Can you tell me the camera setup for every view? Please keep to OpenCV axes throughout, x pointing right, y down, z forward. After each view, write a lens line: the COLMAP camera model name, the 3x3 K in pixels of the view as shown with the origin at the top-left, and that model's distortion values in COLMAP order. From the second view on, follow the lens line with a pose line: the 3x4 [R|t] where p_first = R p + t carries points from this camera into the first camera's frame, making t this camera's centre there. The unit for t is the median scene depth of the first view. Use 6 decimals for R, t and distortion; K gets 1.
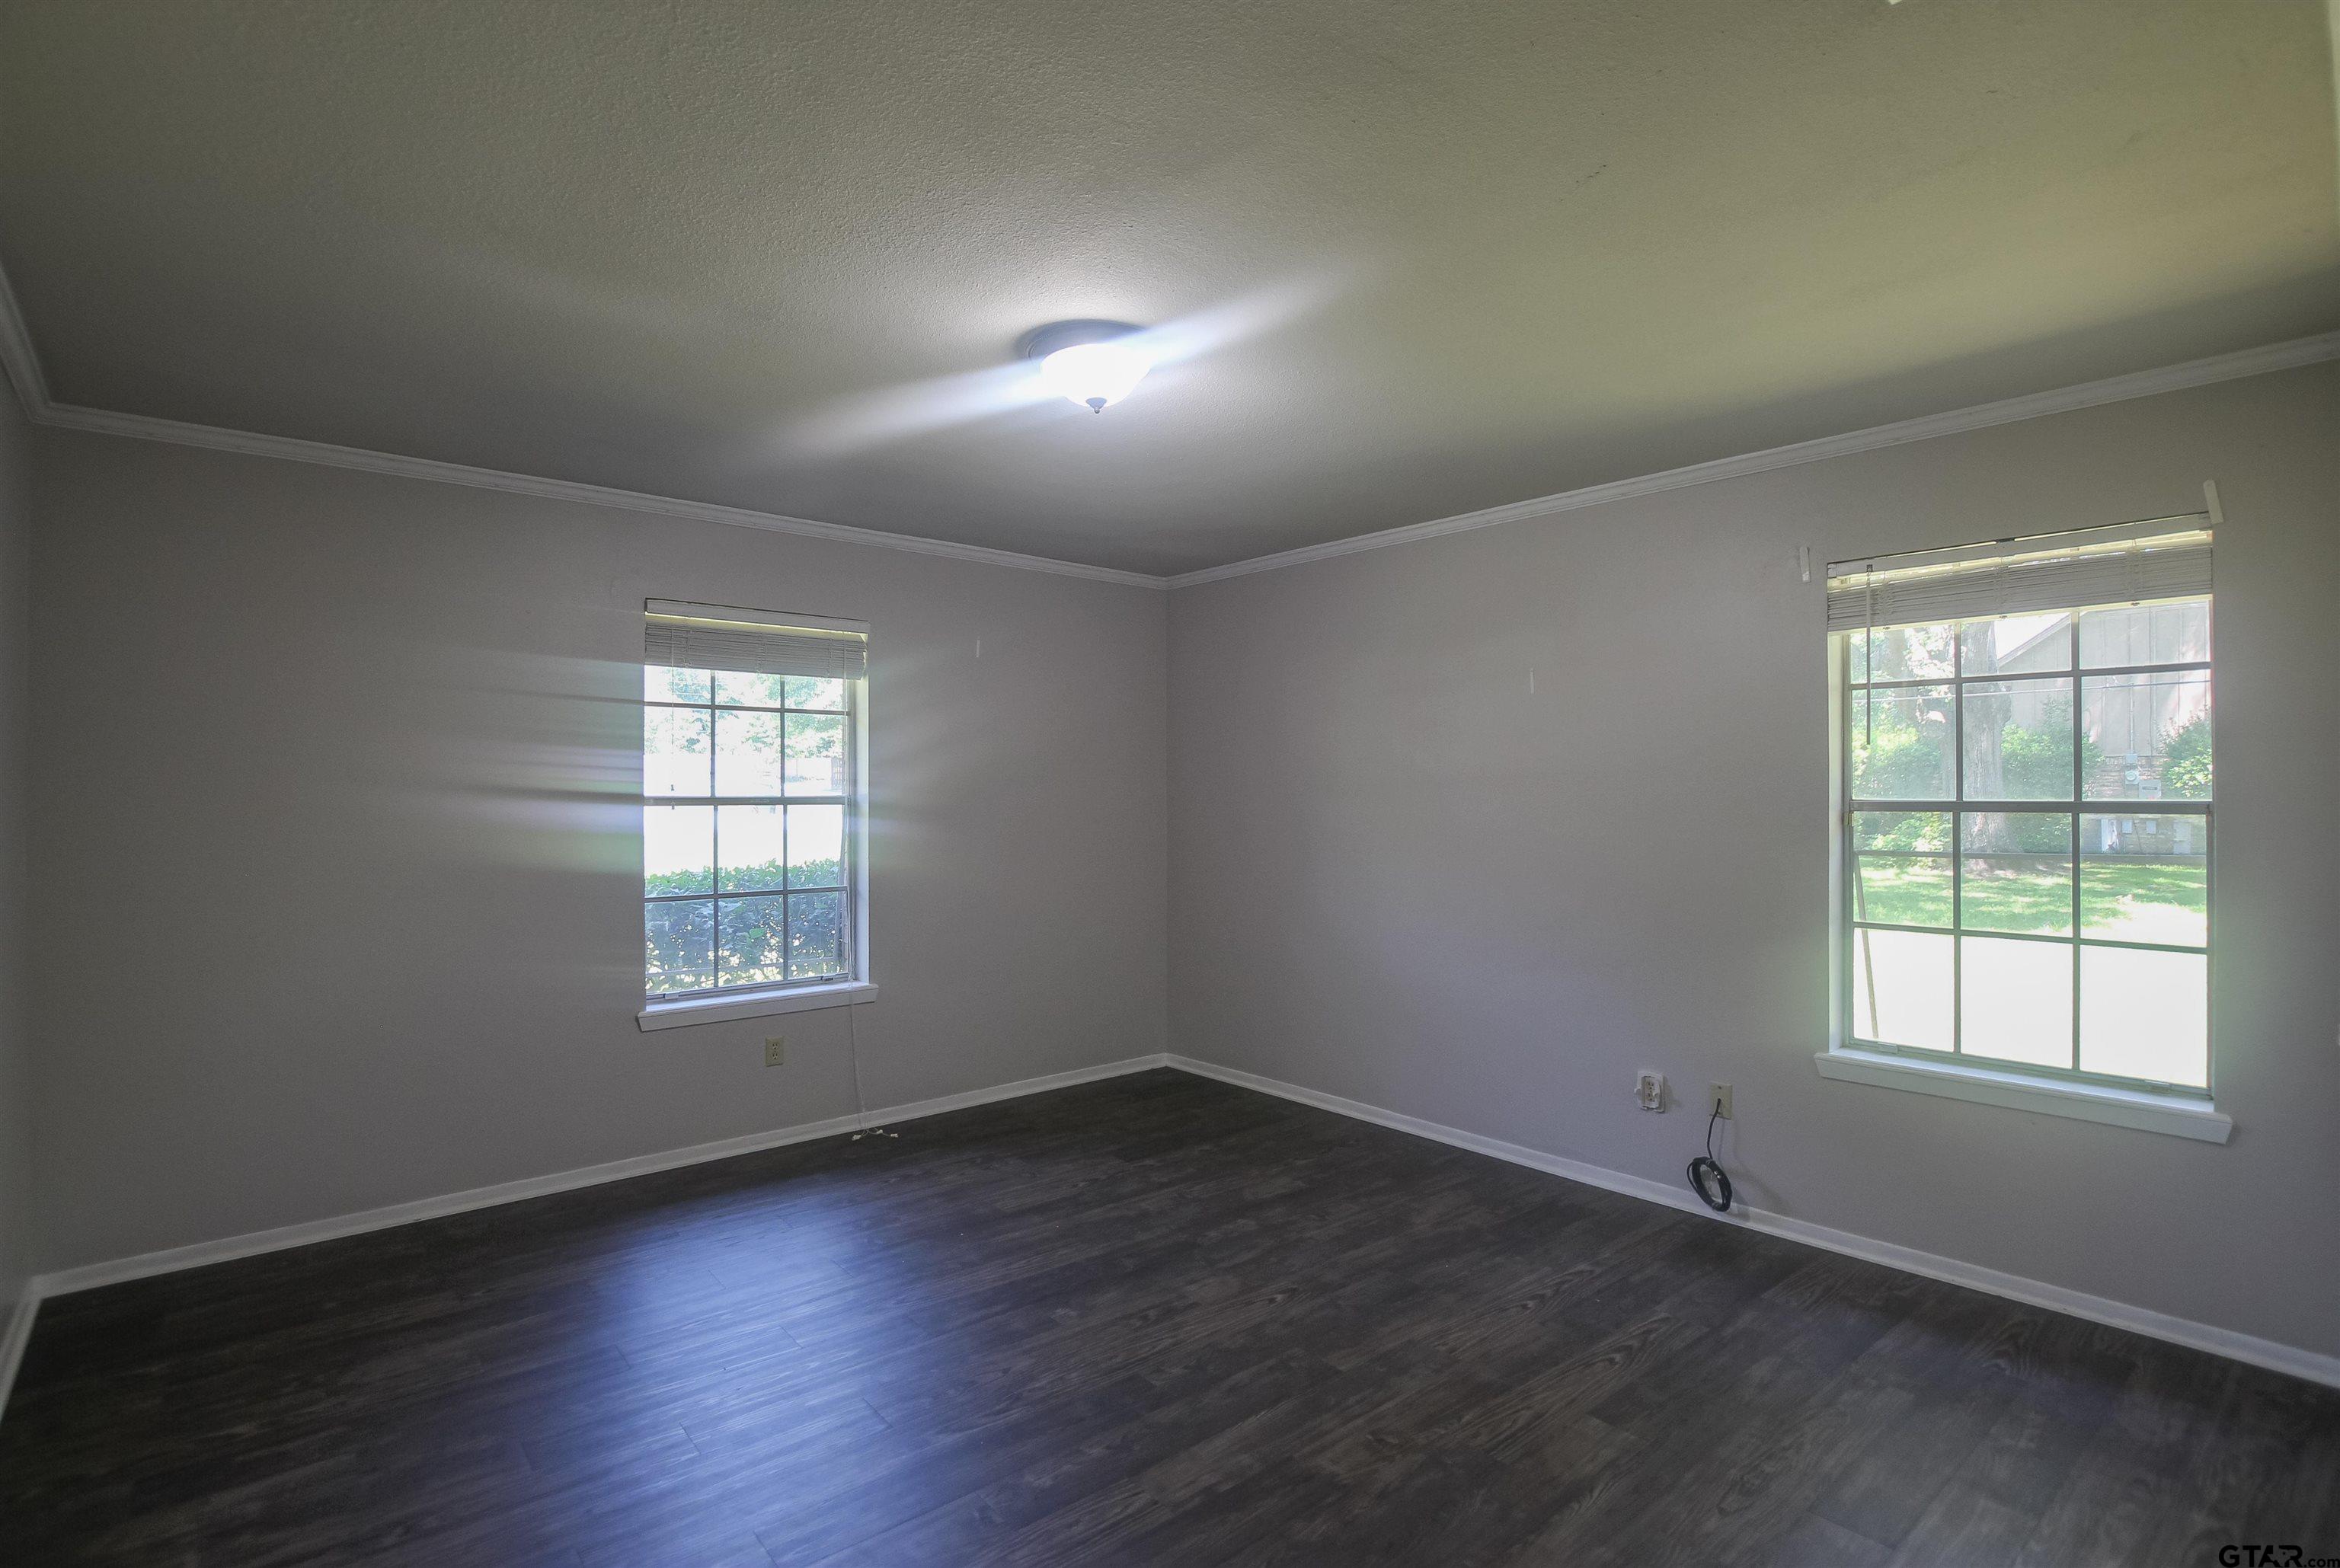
lens RADIAL K [[1120.3, 0, 1153.4], [0, 1120.3, 785.0], [0, 0, 1]] dist [-0.044906, 0.007379]
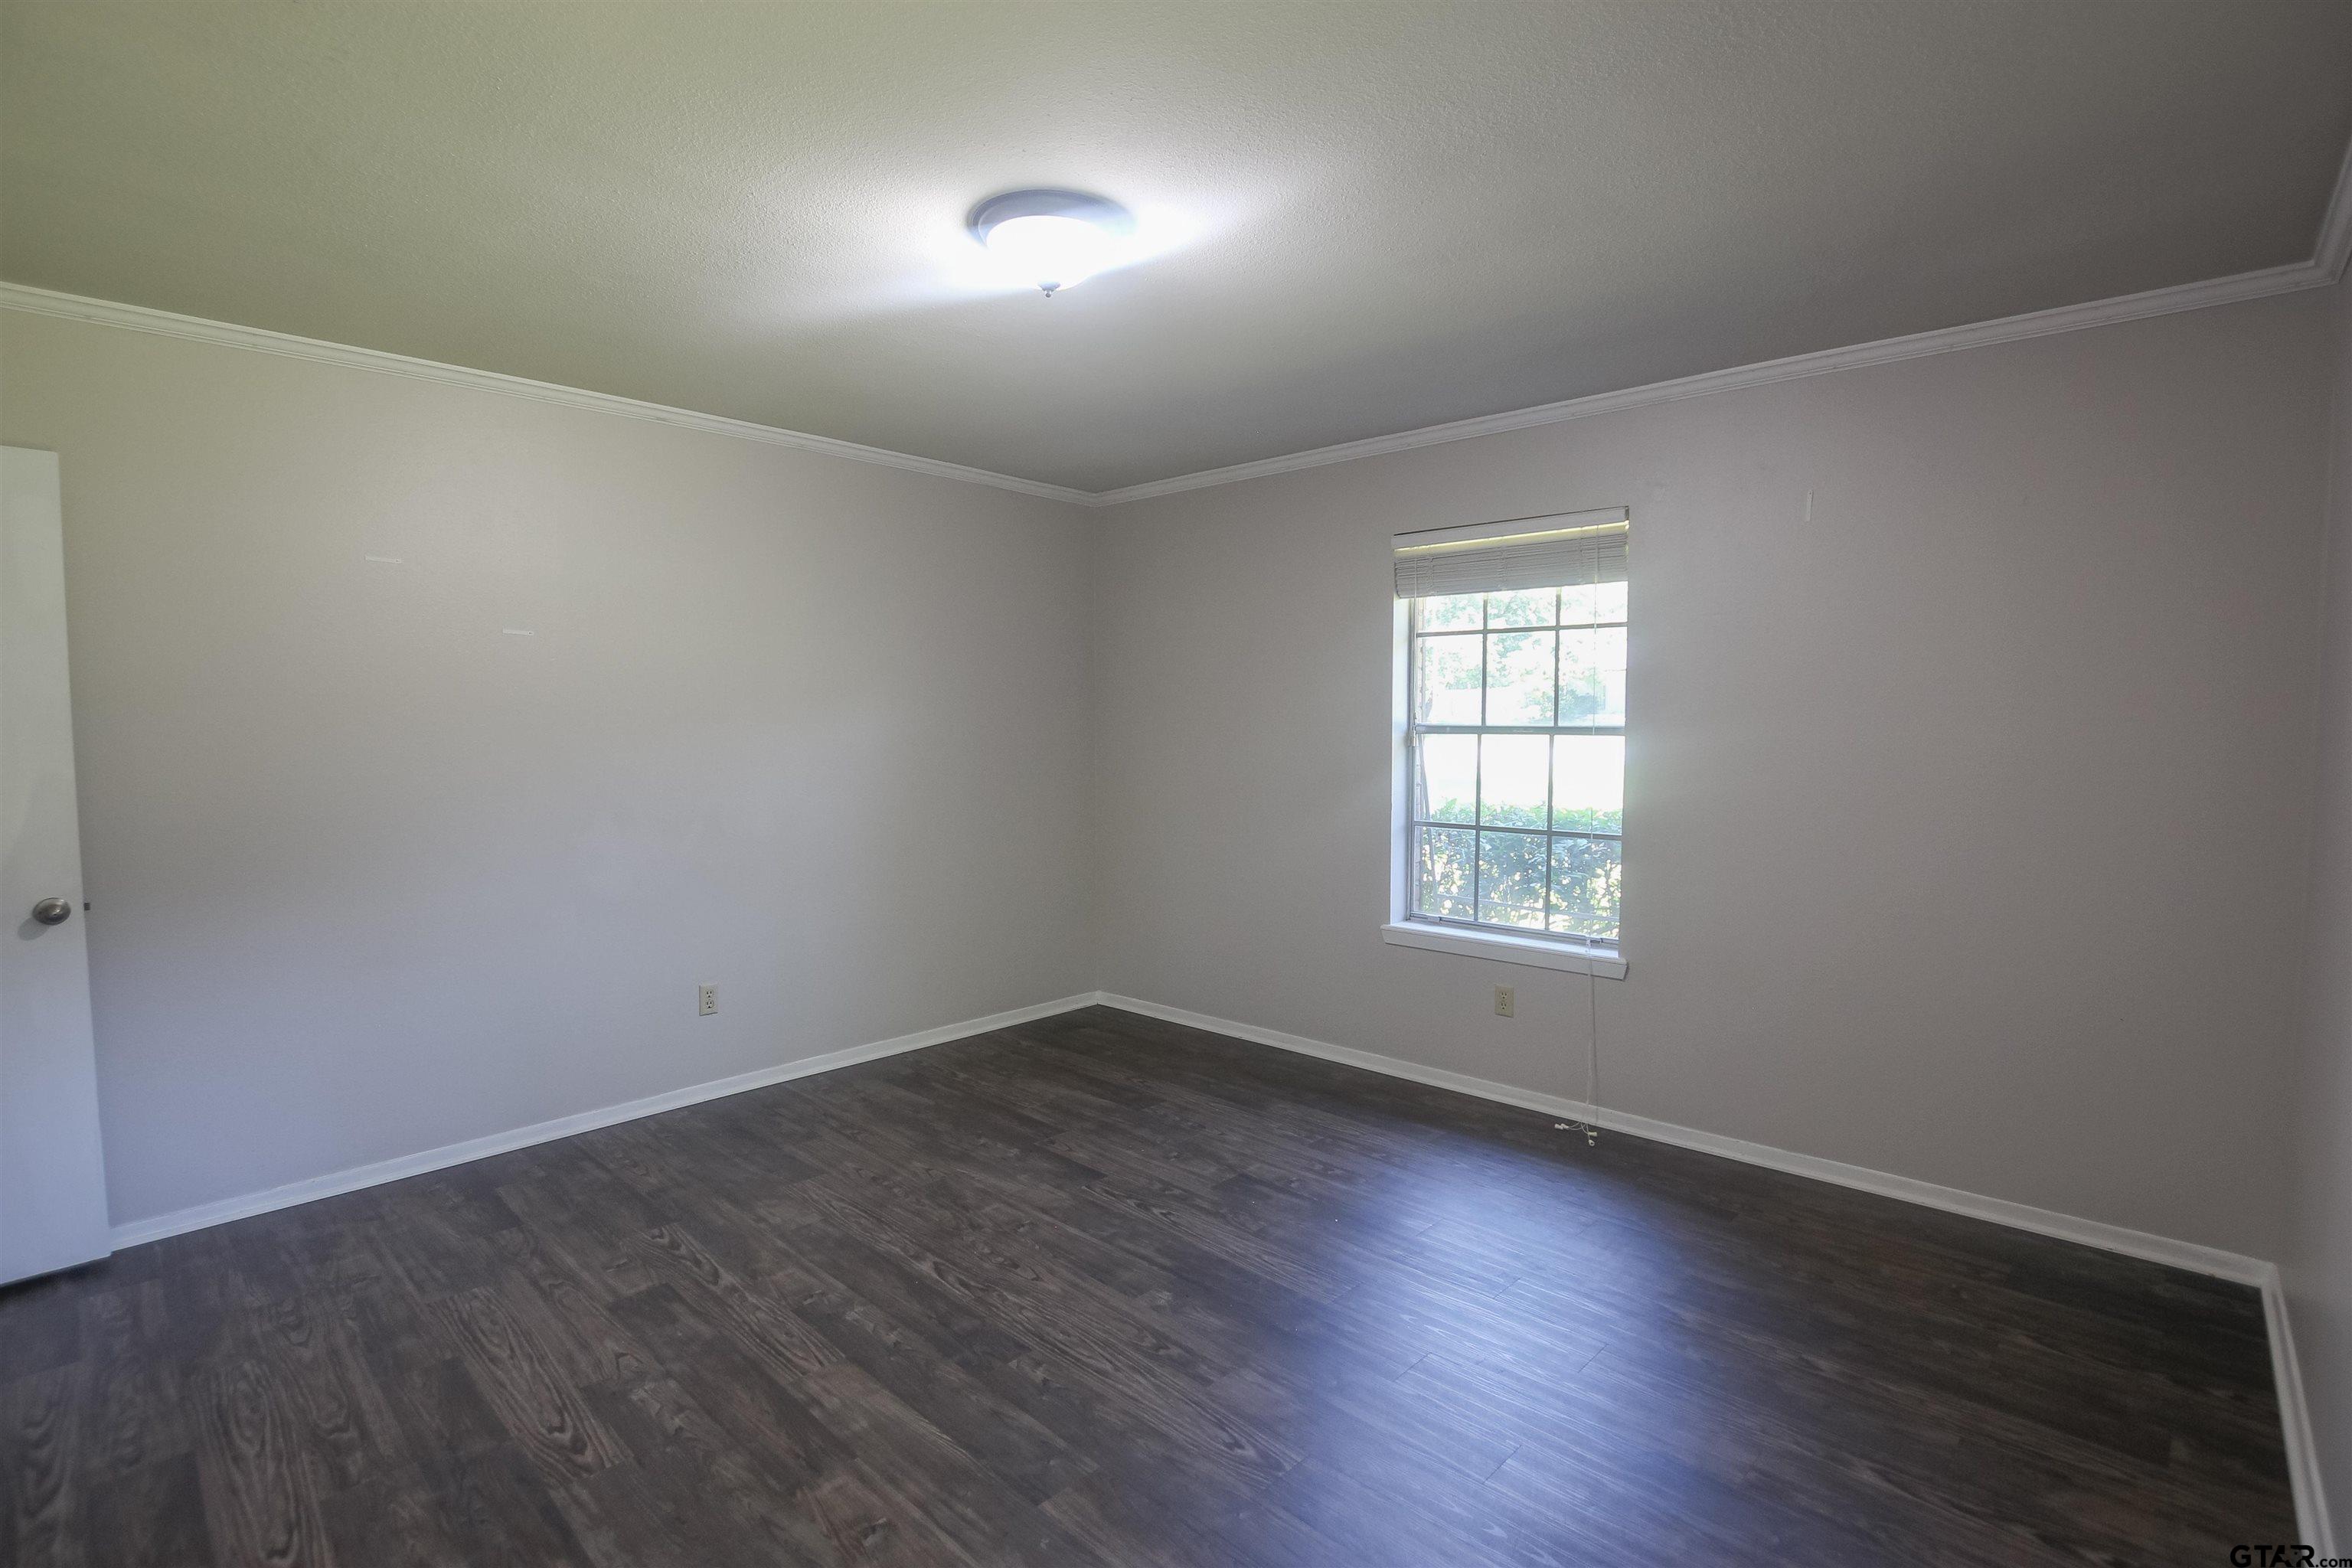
lens RADIAL K [[1126.2, 0, 1159.3], [0, 1126.2, 785.0], [0, 0, 1]] dist [-0.044906, 0.007379]
pose [[0.094044, 0.061247, -0.993682, 0.563210], [0.006661, 0.998045, 0.062146, 0.000009], [0.995546, -0.012463, 0.093452, 0.644742]]
